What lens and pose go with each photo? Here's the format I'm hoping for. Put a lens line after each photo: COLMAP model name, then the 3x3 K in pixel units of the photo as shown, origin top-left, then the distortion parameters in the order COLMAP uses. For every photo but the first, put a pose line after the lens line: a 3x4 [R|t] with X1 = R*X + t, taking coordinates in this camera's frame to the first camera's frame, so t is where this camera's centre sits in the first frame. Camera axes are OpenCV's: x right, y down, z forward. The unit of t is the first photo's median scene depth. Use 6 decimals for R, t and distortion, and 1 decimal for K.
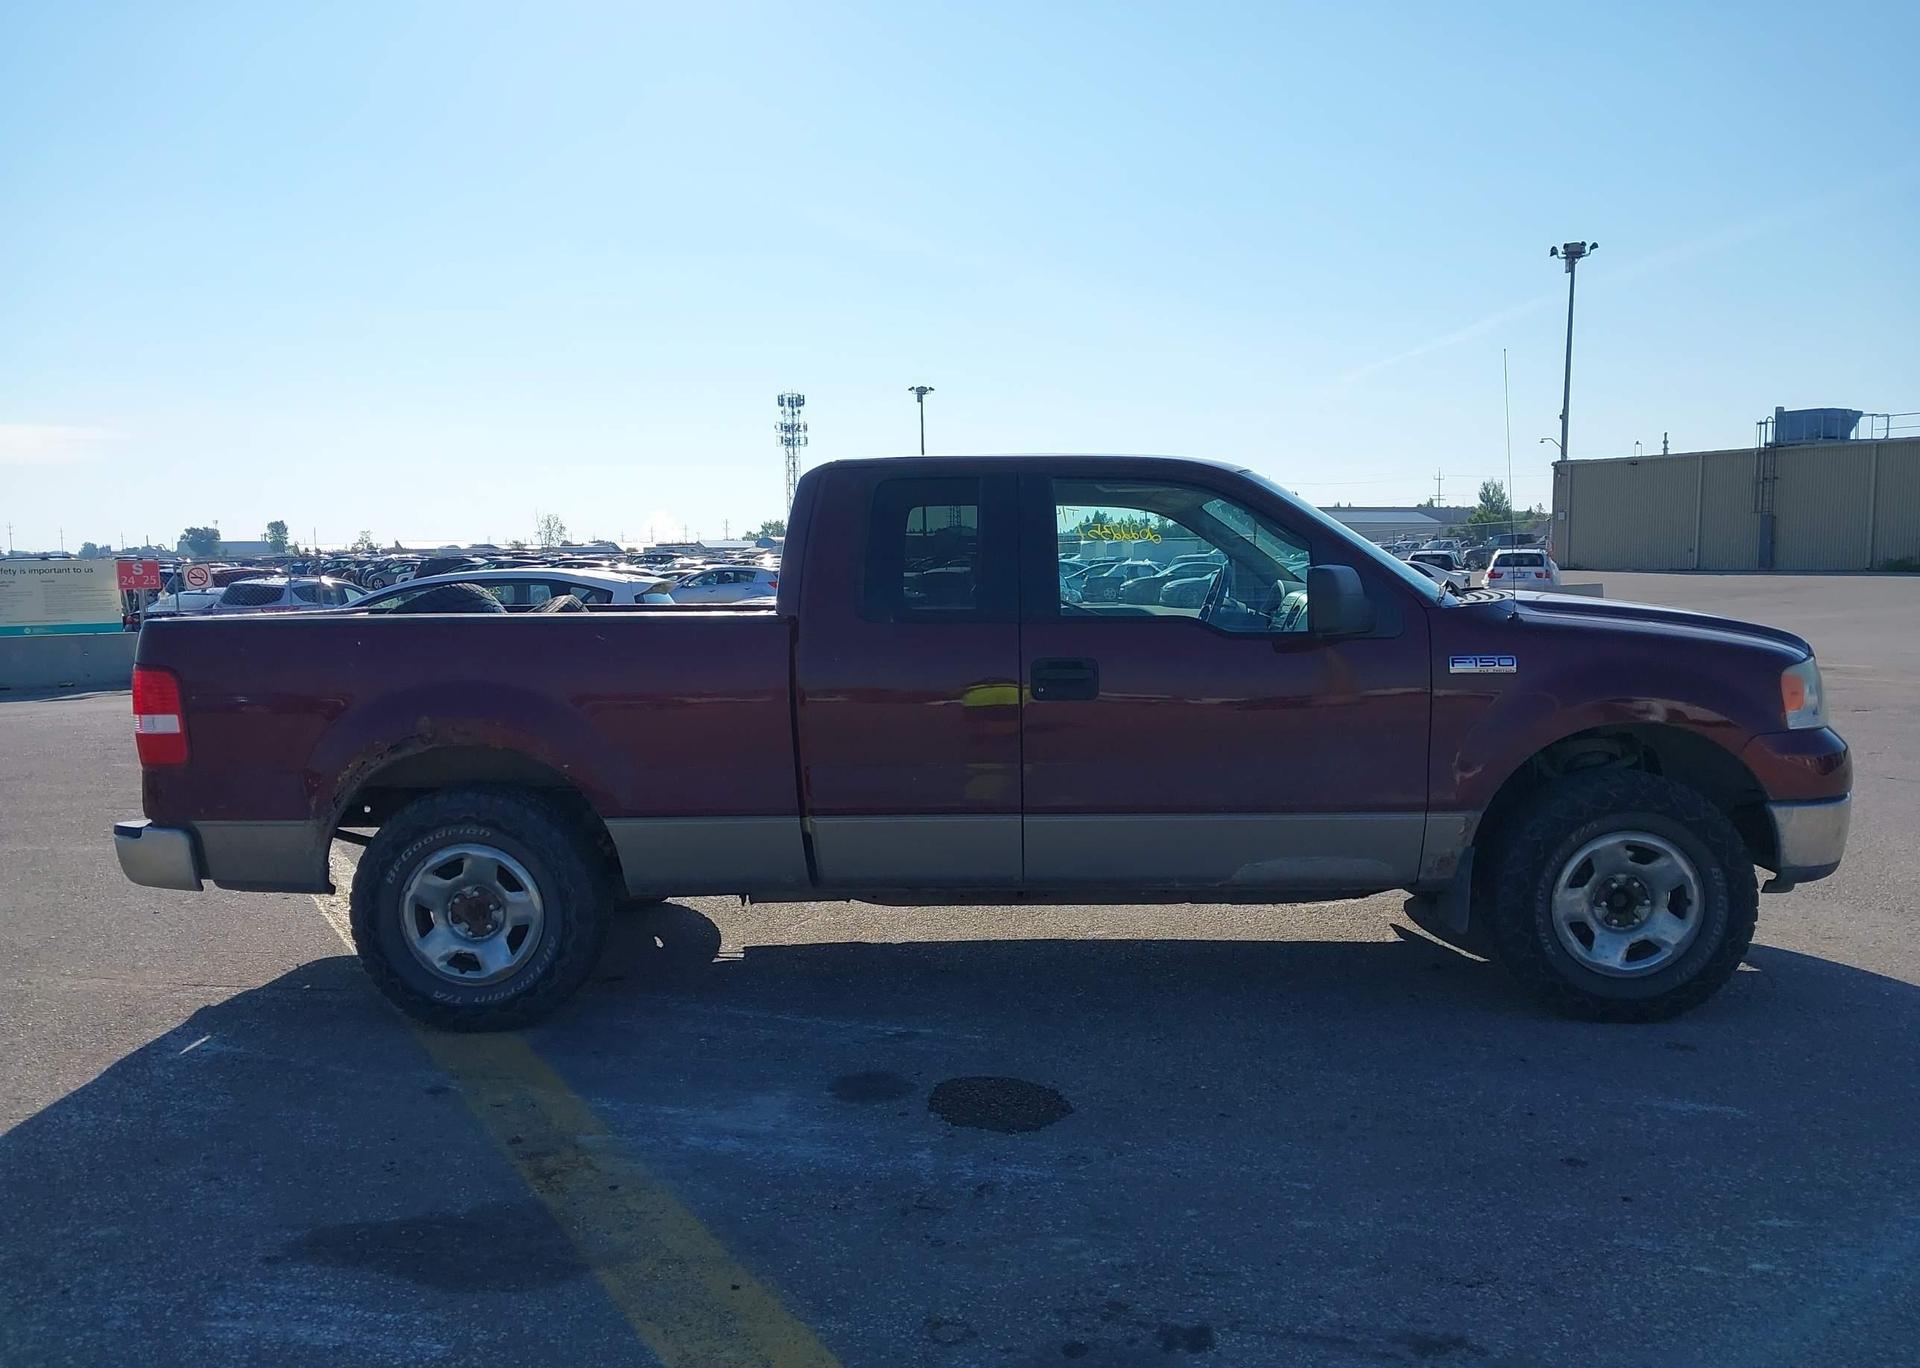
lens RADIAL K [[1510.6, 0, 955.6], [0, 1510.6, 672.2], [0, 0, 1]] dist [0.043202, -0.057698]
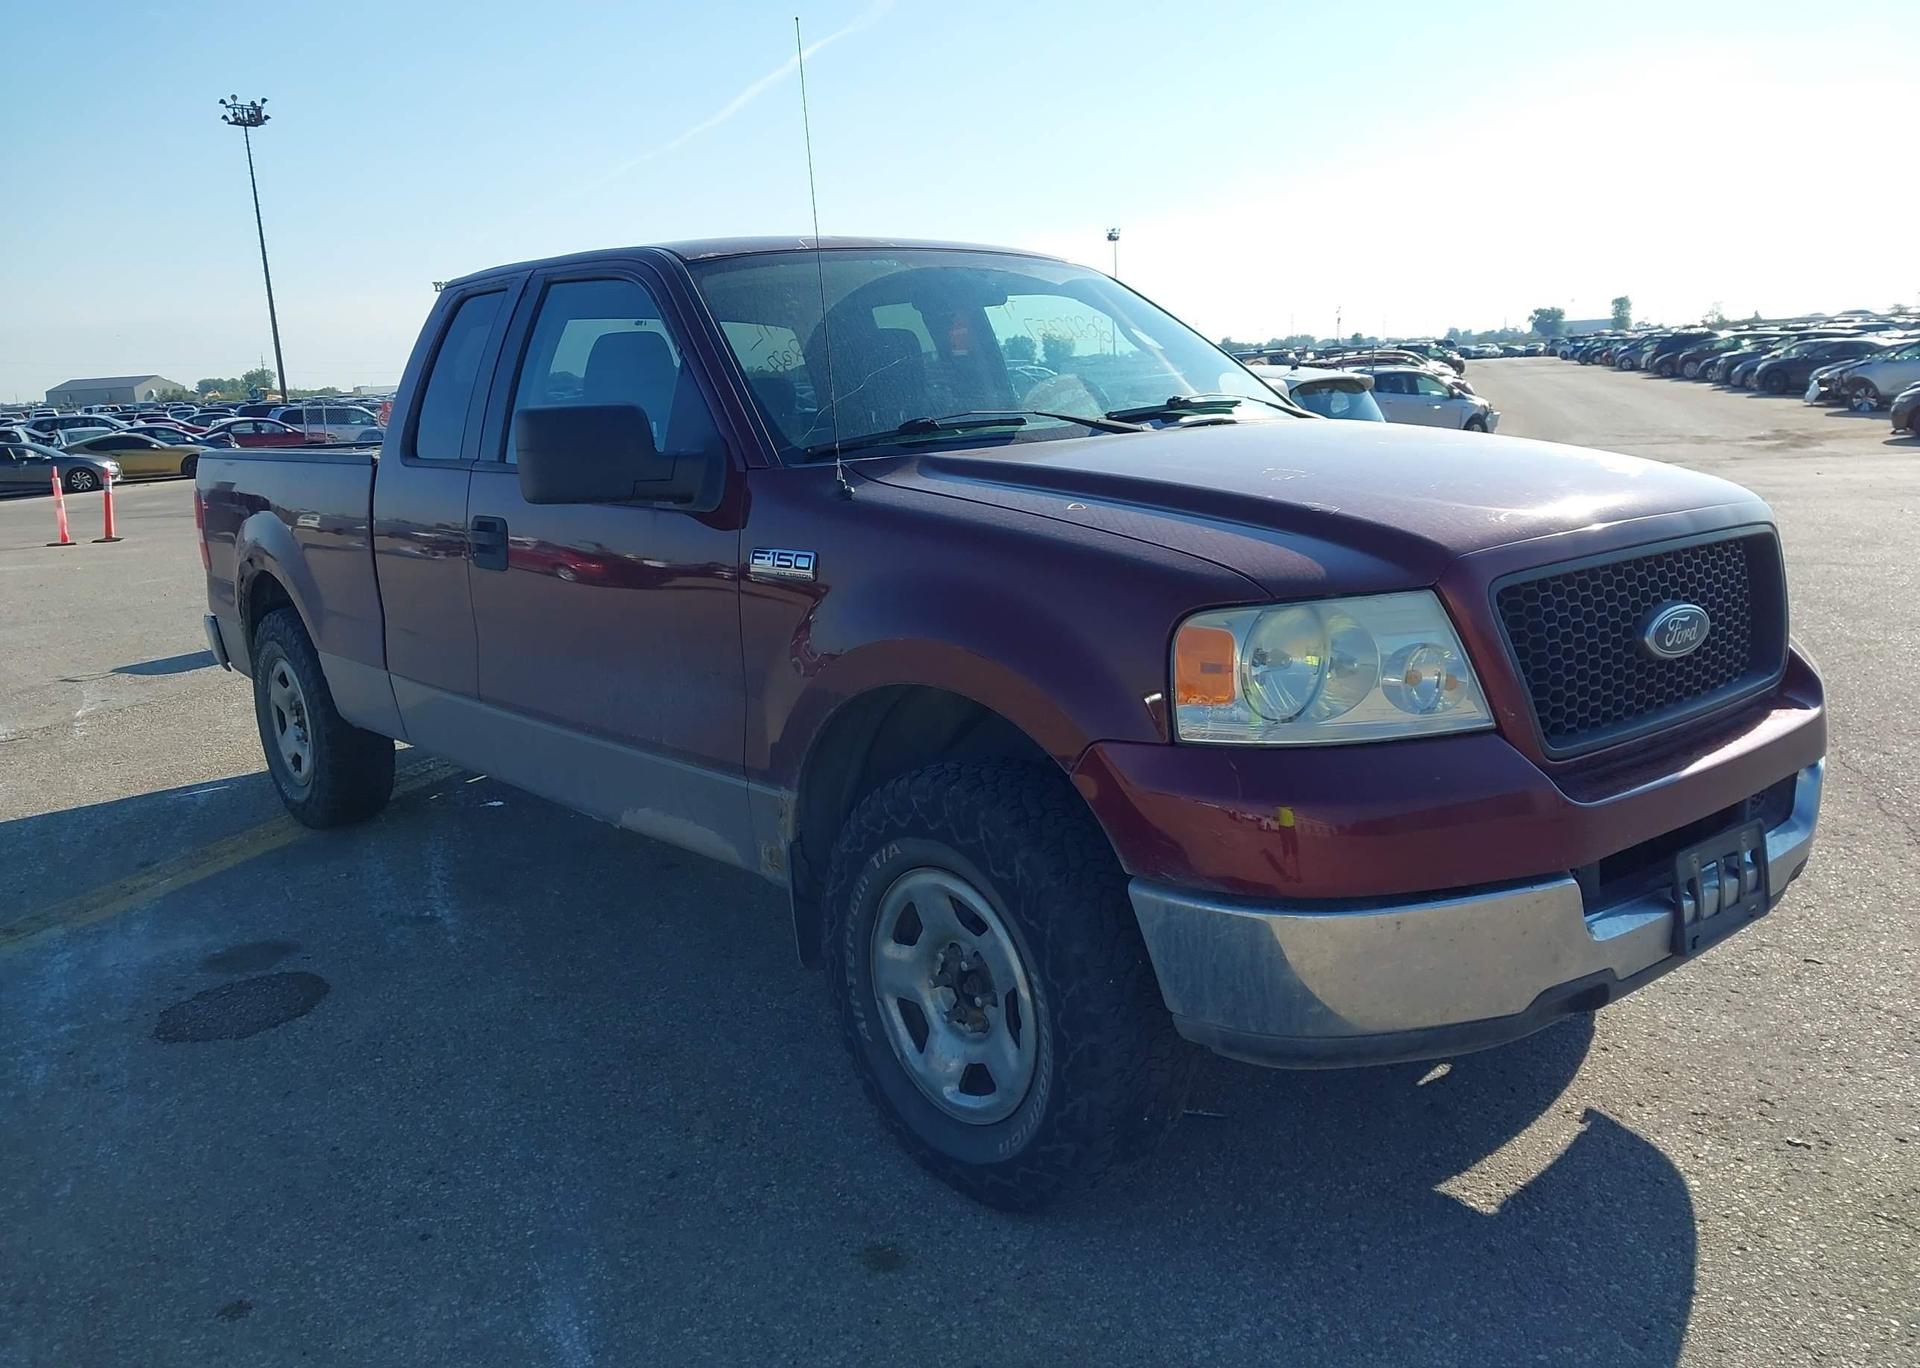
lens RADIAL K [[1510.6, 0, 949.8], [0, 1510.6, 687.9], [0, 0, 1]] dist [0.043202, -0.057698]
pose [[0.668249, 0.128894, -0.732686, 0.822561], [-0.015411, 0.987063, 0.159588, -0.051890], [0.743778, -0.095353, 0.661591, 0.614787]]
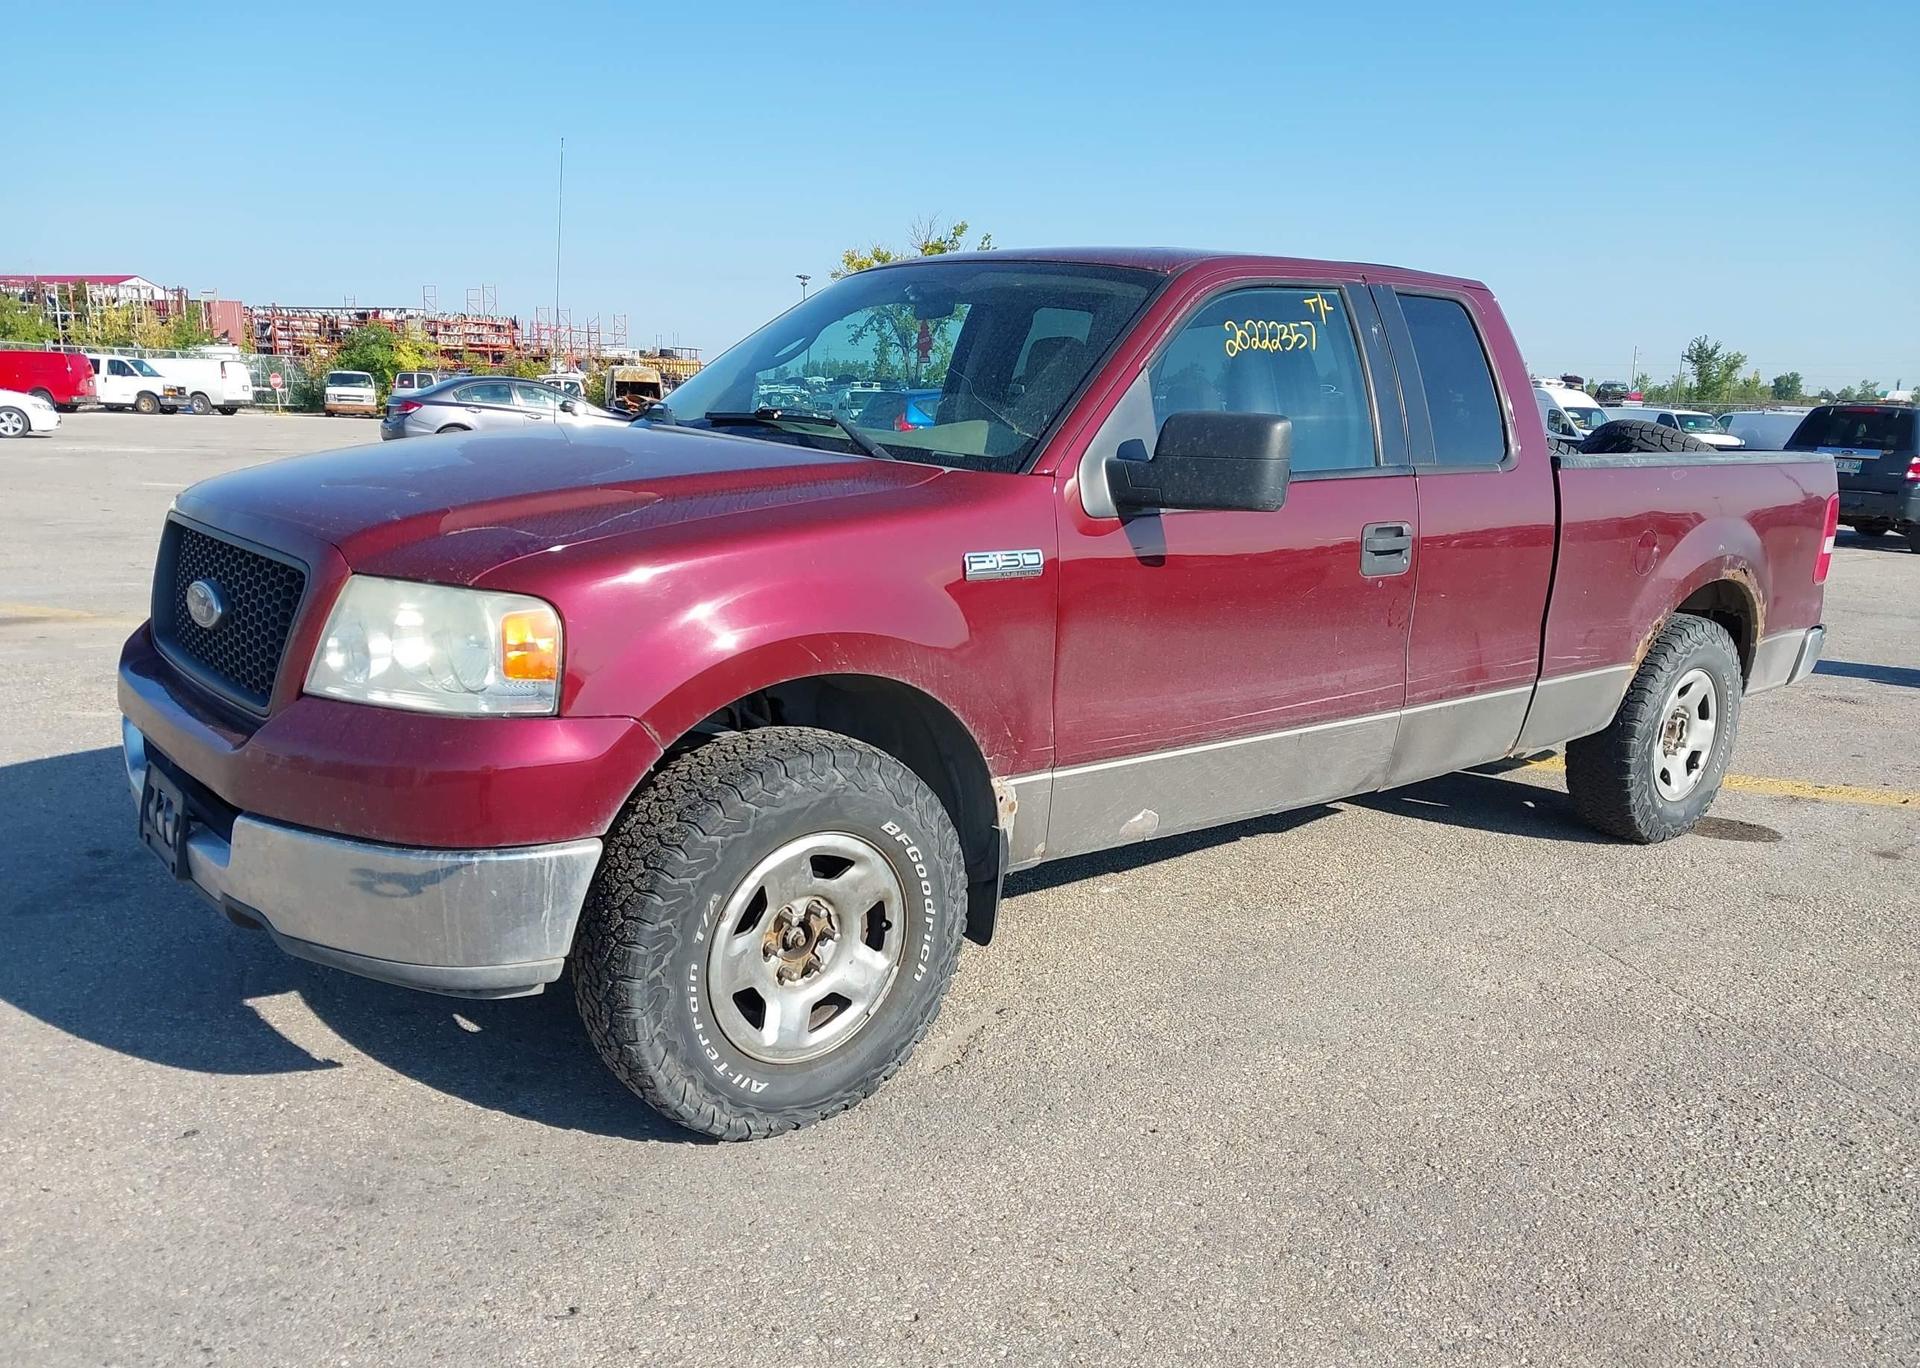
lens RADIAL K [[1510.6, 0, 942.8], [0, 1510.6, 695.3], [0, 0, 1]] dist [0.043202, -0.057698]
pose [[-0.756053, 0.122469, -0.642950, 0.777371], [-0.067880, 0.962369, 0.263133, -0.141174], [0.650981, 0.242586, -0.719289, 1.807094]]
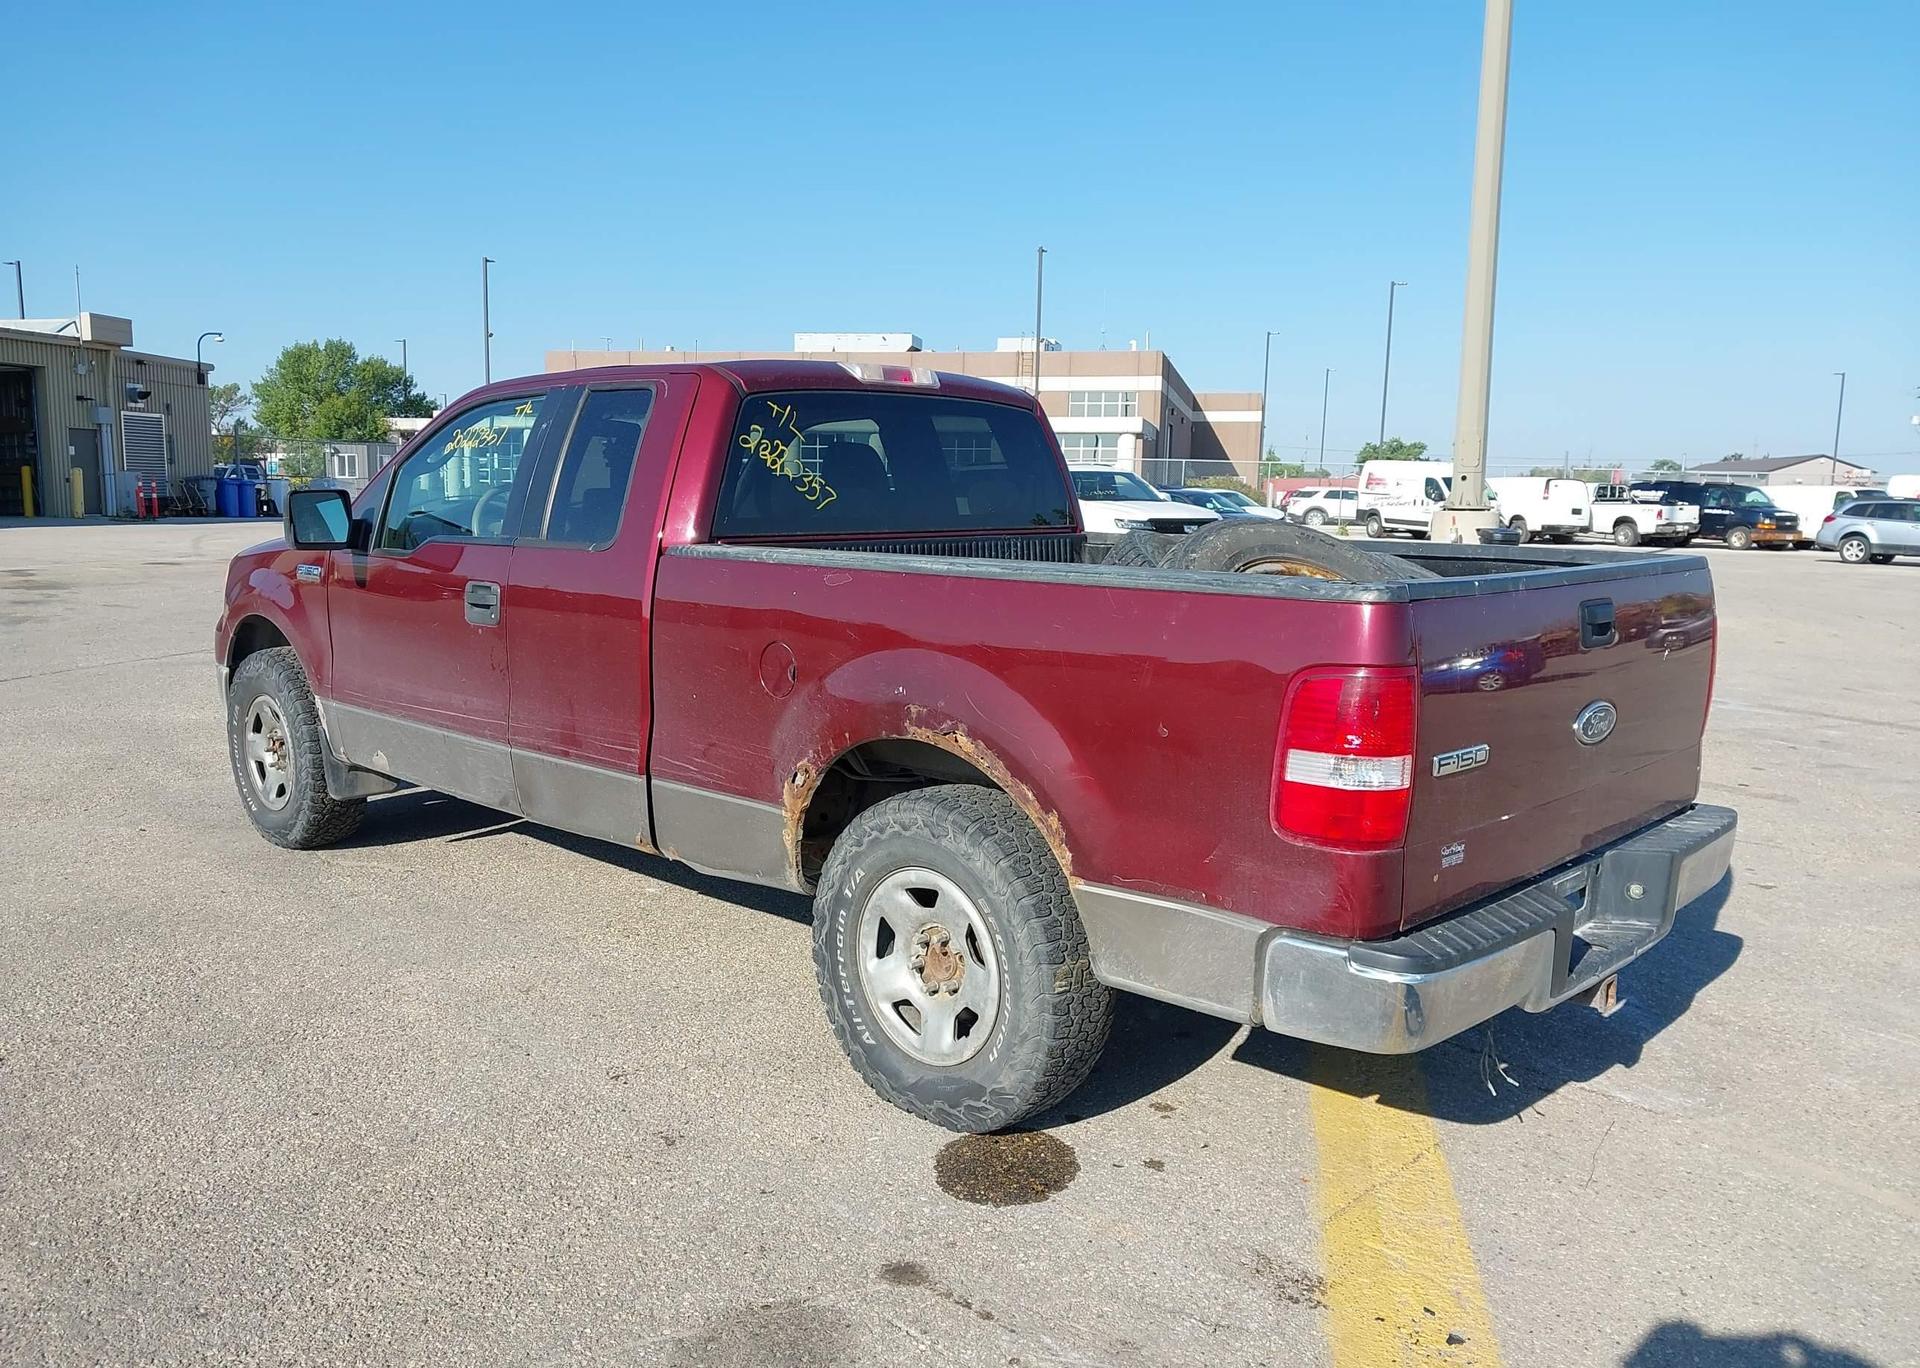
lens RADIAL K [[1510.6, 0, 936.7], [0, 1510.6, 706.3], [0, 0, 1]] dist [0.043202, -0.057698]
pose [[-0.741256, -0.094792, 0.664496, -0.782236], [0.045039, 0.980723, 0.190144, -0.127996], [-0.669710, 0.170873, -0.722697, 1.884748]]
